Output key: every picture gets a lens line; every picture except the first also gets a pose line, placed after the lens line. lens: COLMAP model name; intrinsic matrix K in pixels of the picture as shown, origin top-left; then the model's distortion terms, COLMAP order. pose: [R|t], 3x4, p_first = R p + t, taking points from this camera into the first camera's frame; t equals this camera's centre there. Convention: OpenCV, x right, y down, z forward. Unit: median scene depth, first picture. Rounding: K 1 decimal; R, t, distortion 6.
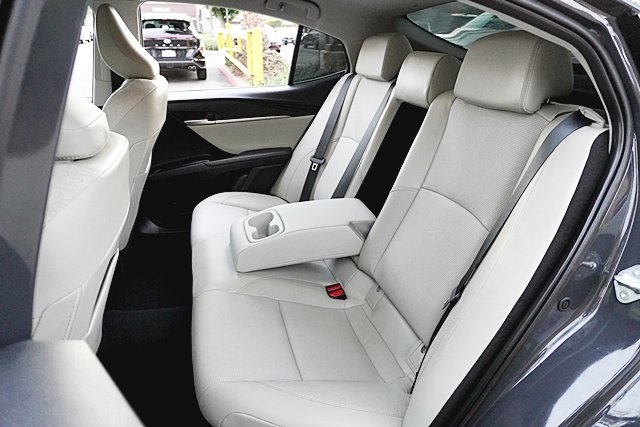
lens RADIAL K [[428.6, 0, 320.6], [0, 428.6, 210.9], [0, 0, 1]] dist [-0.035710, 0.015610]
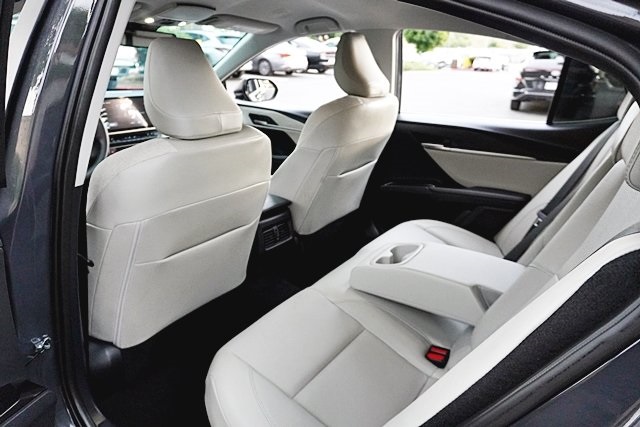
lens RADIAL K [[428.6, 0, 318.9], [0, 428.6, 215.9], [0, 0, 1]] dist [-0.035710, 0.015610]
pose [[0.655283, 0.277983, -0.702374, 0.279800], [-0.314421, 0.945822, 0.080994, -0.048606], [0.686836, 0.167767, 0.707185, 0.128521]]
